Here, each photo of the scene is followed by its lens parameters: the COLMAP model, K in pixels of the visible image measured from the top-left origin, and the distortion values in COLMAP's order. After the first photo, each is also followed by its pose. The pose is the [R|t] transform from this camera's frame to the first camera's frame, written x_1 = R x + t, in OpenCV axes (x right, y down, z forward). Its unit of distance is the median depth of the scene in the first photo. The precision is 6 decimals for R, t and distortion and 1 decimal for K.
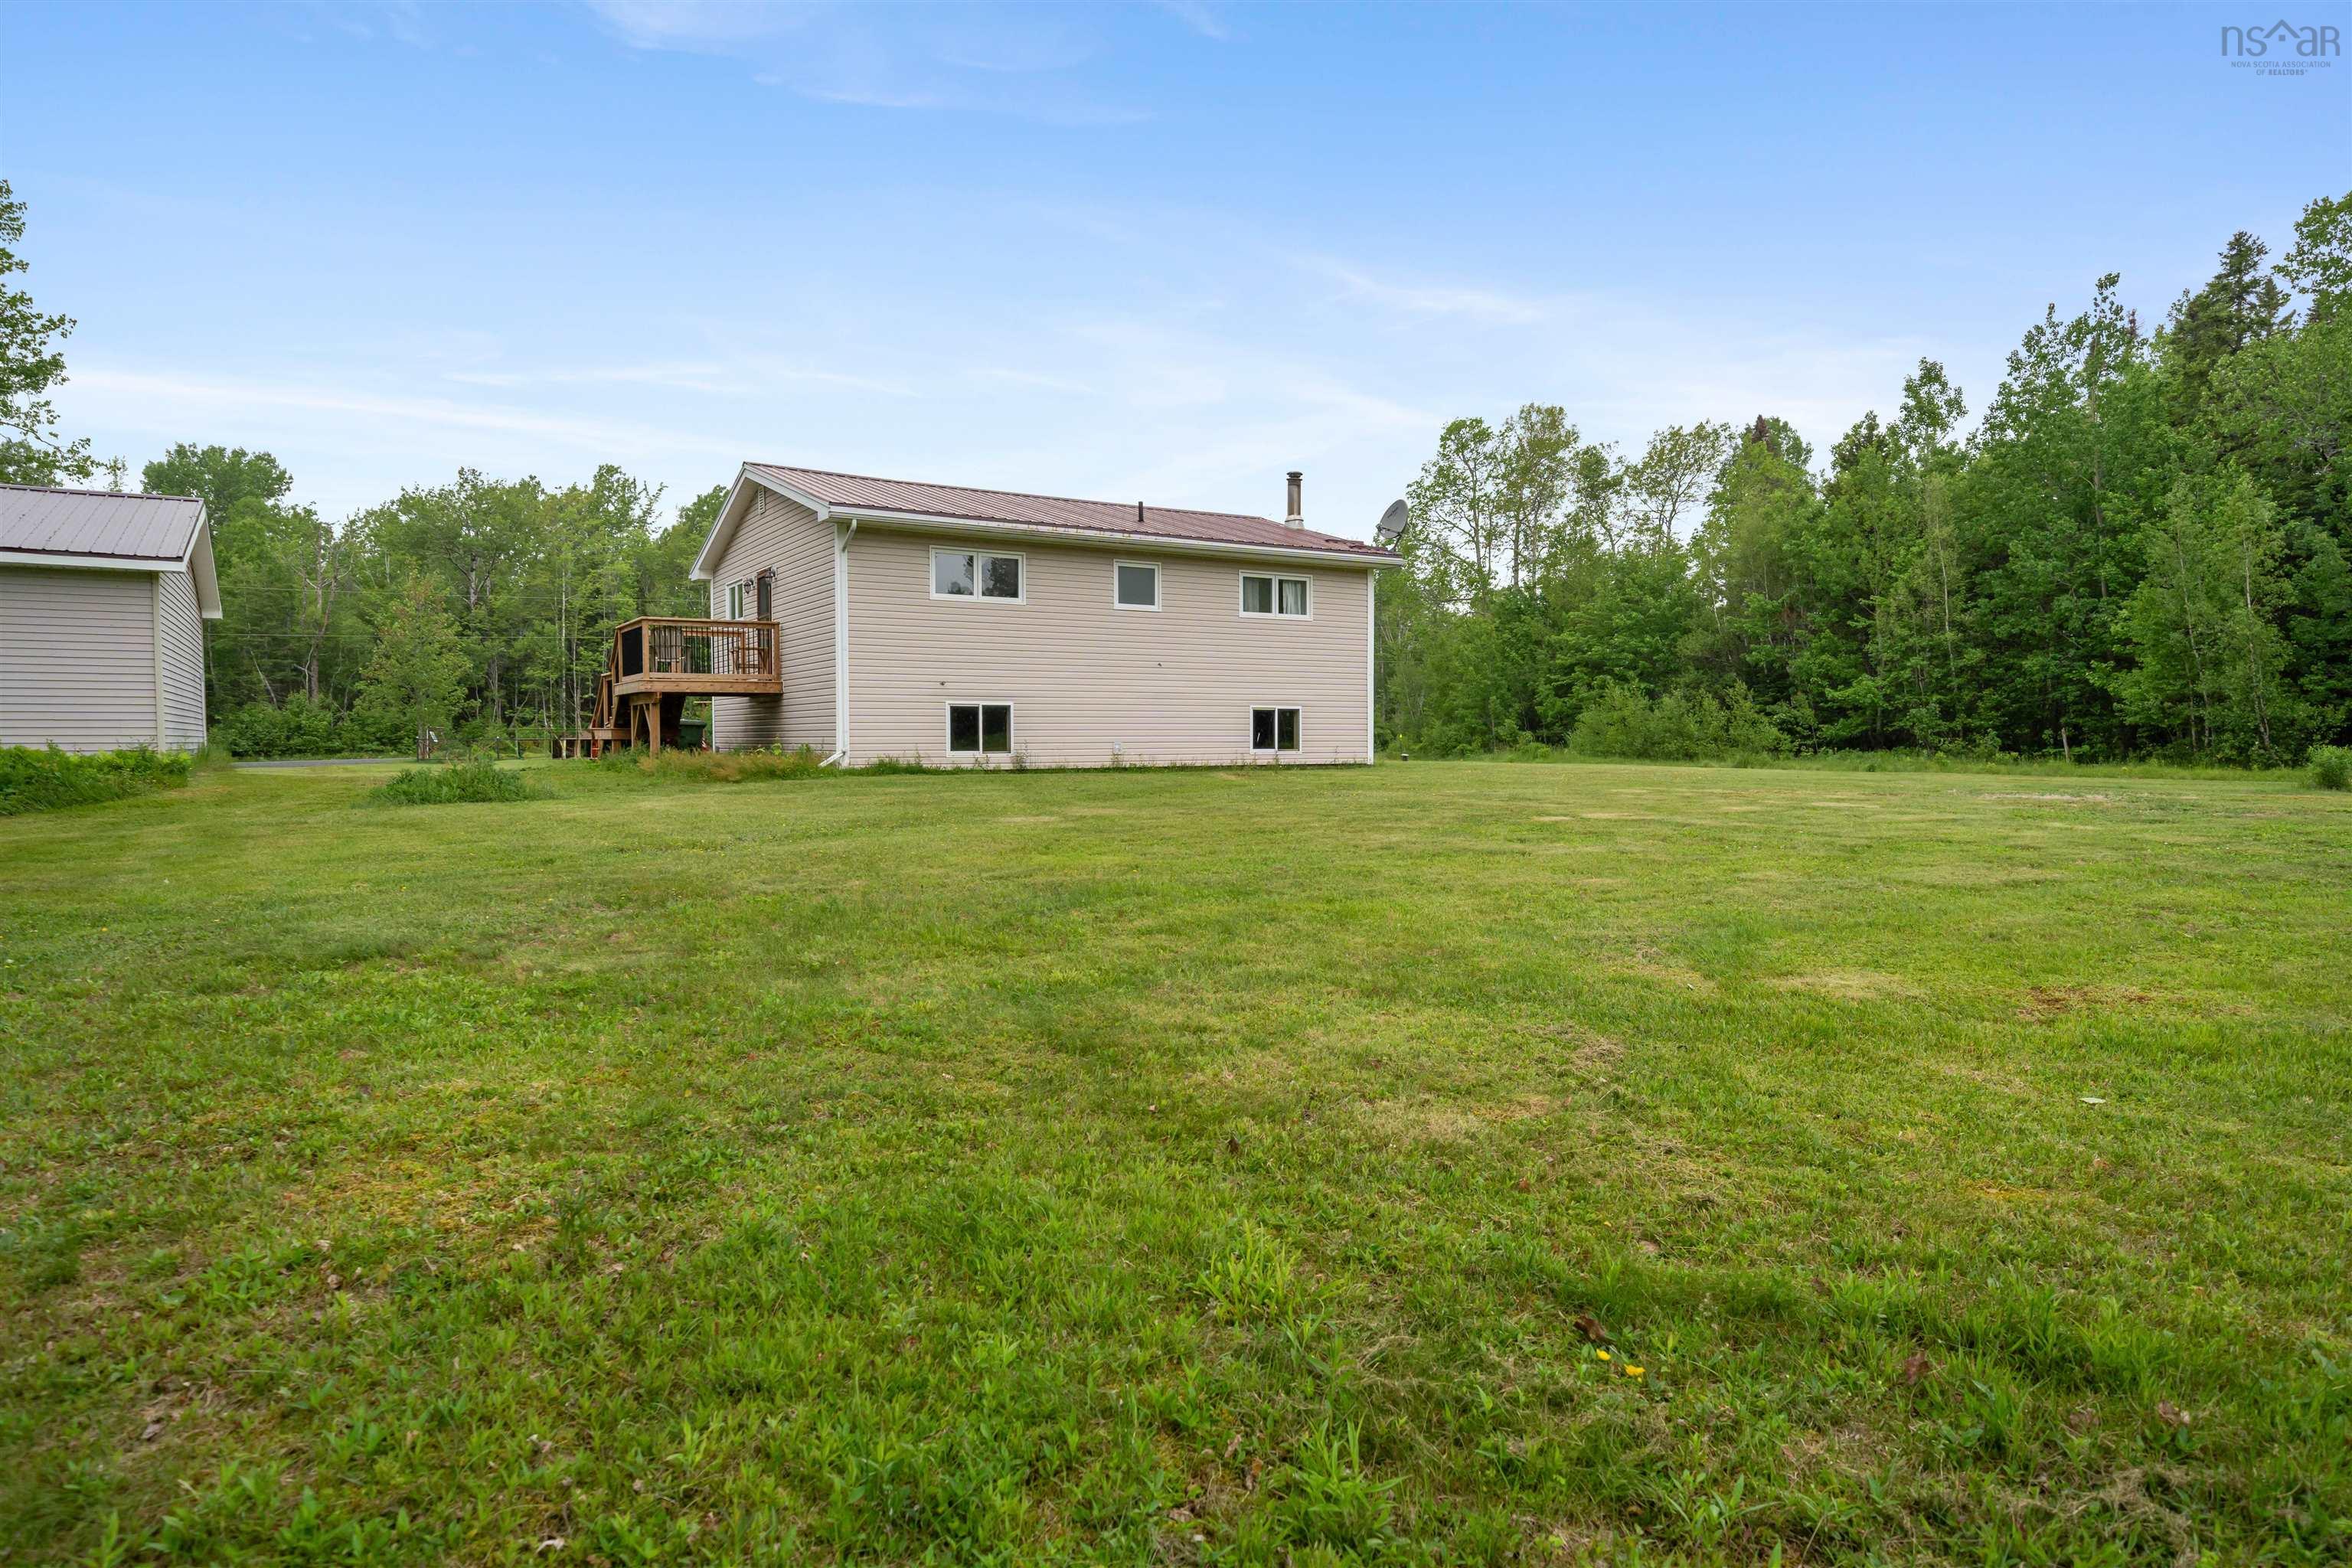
lens RADIAL K [[1348.9, 0, 1165.8], [0, 1348.9, 777.6], [0, 0, 1]] dist [0.005994, 0.000647]
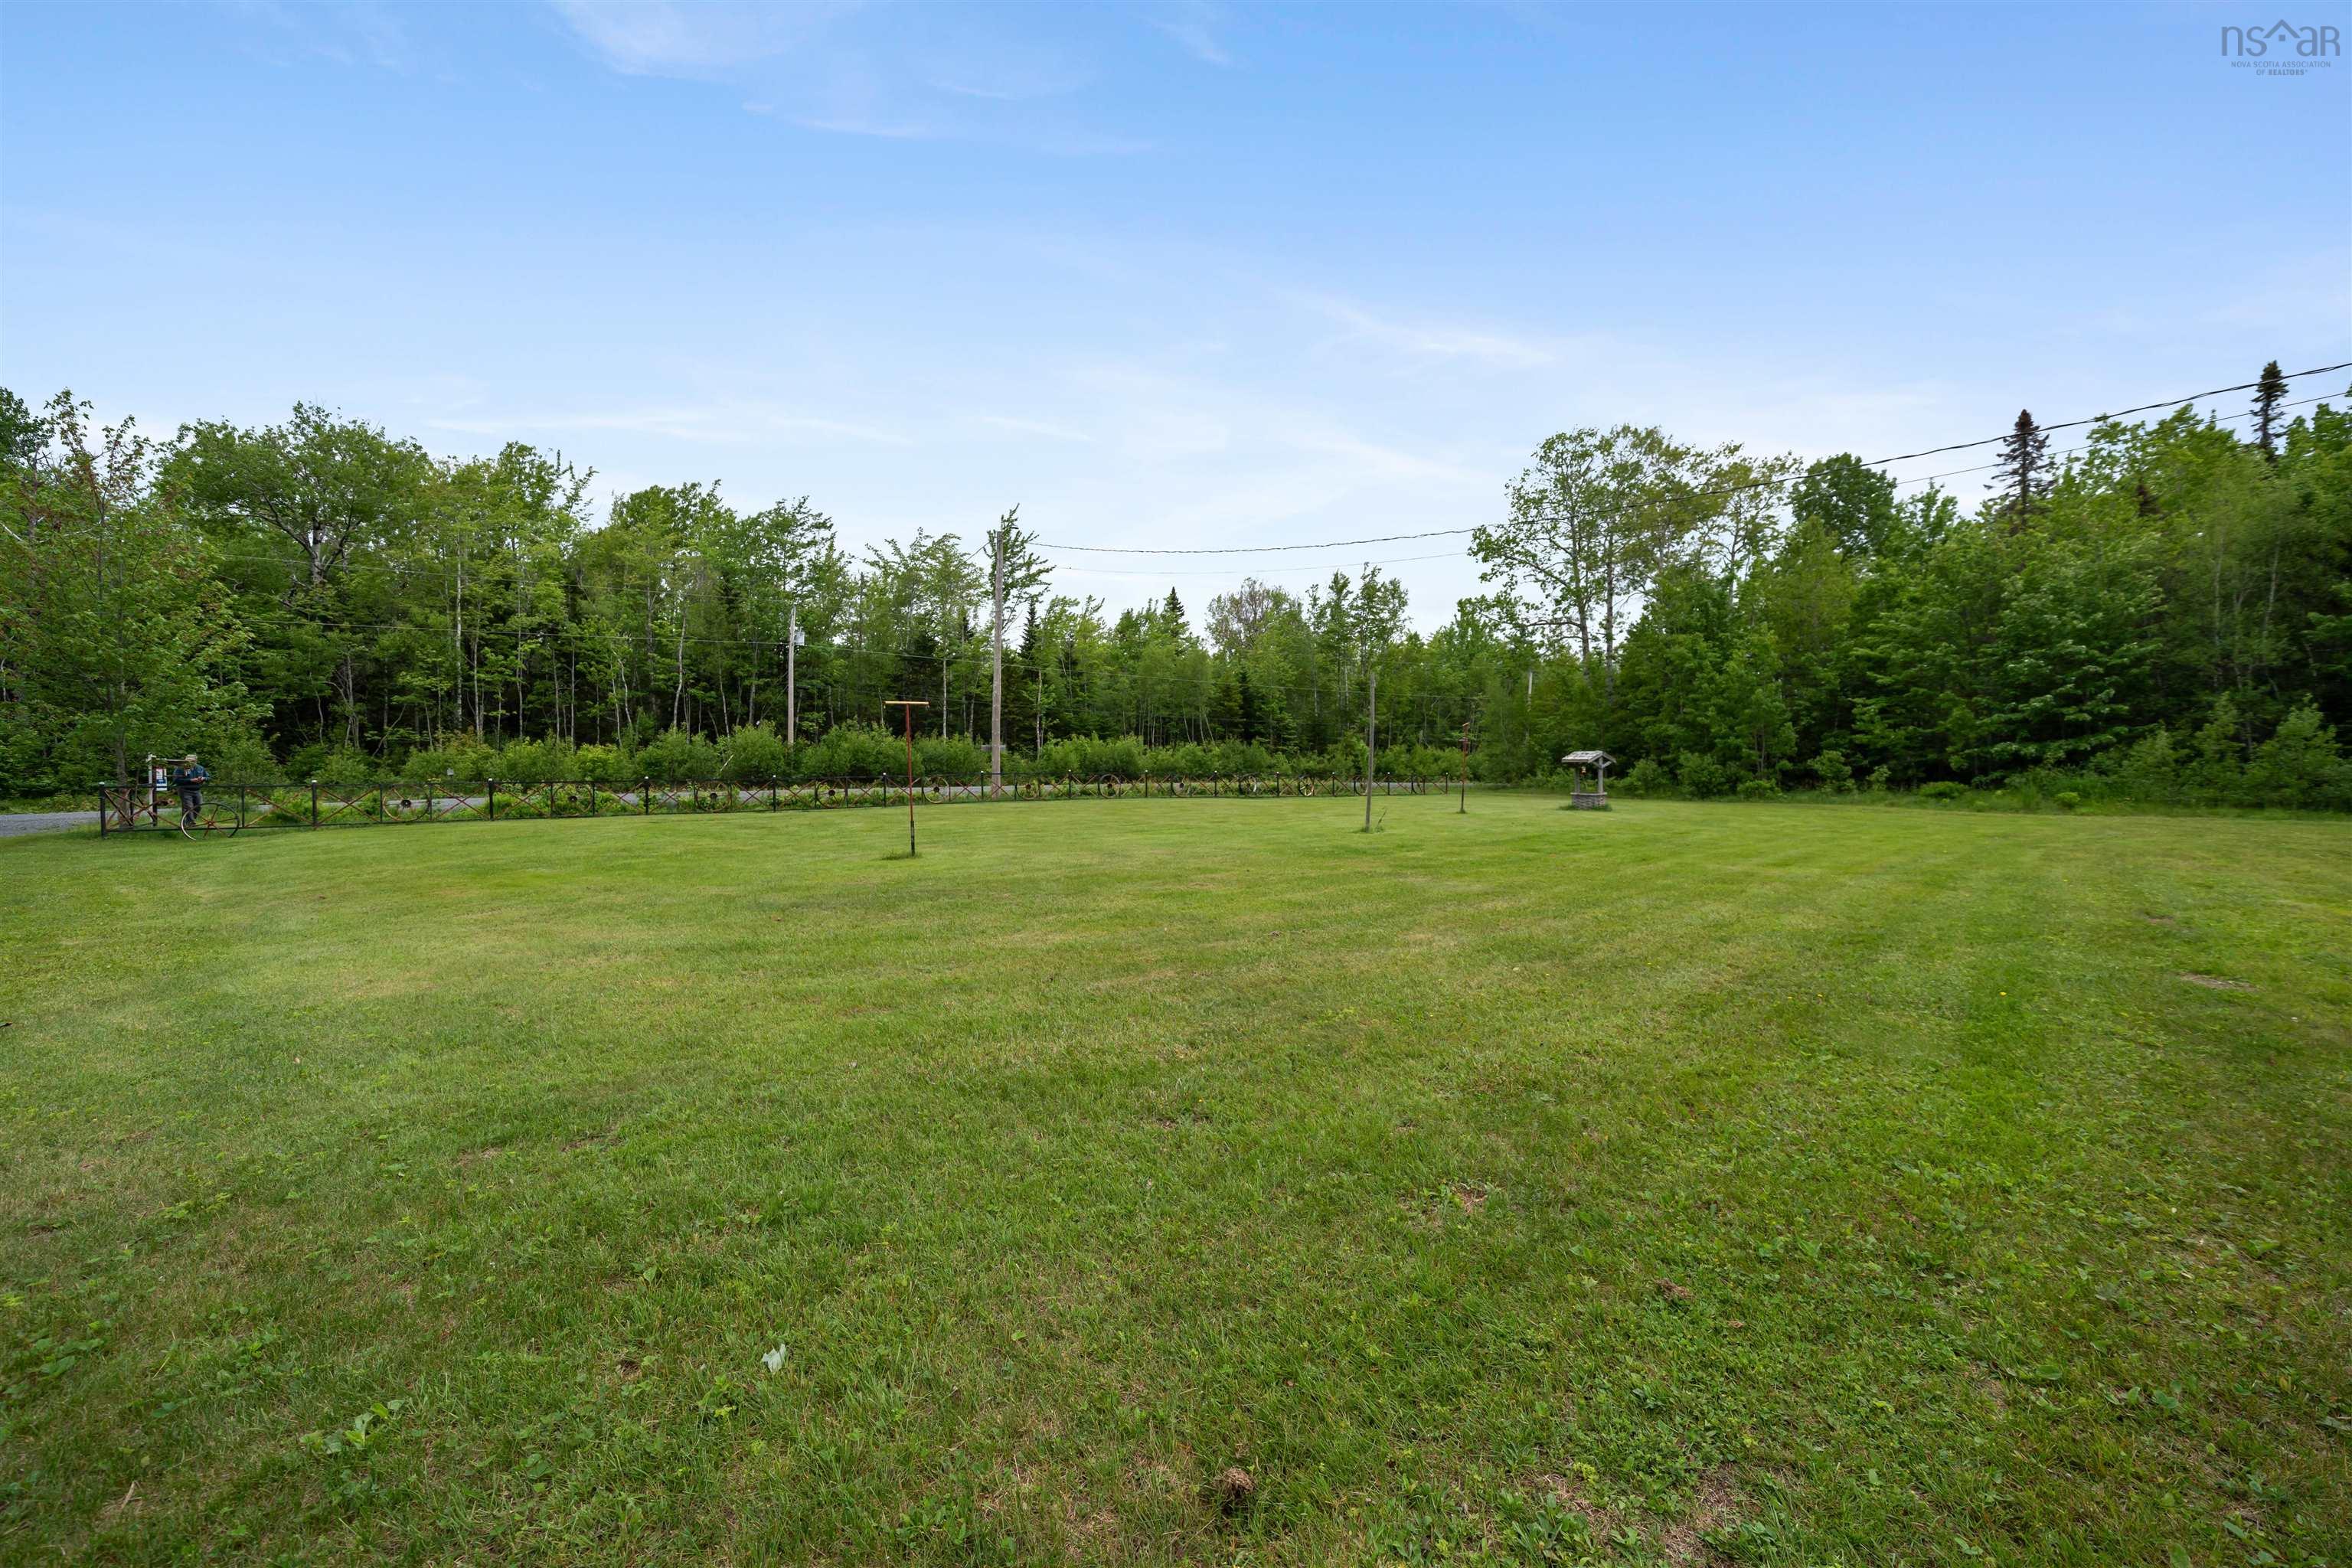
lens RADIAL K [[943.7, 0, 1188.7], [0, 943.7, 790.6], [0, 0, 1]] dist [-0.004896, 0.001489]
pose [[0.970536, -0.004026, 0.240924, -0.176319], [0.004142, 0.999991, 0.000025, -0.016142], [-0.240922, 0.000973, 0.970544, 0.389621]]
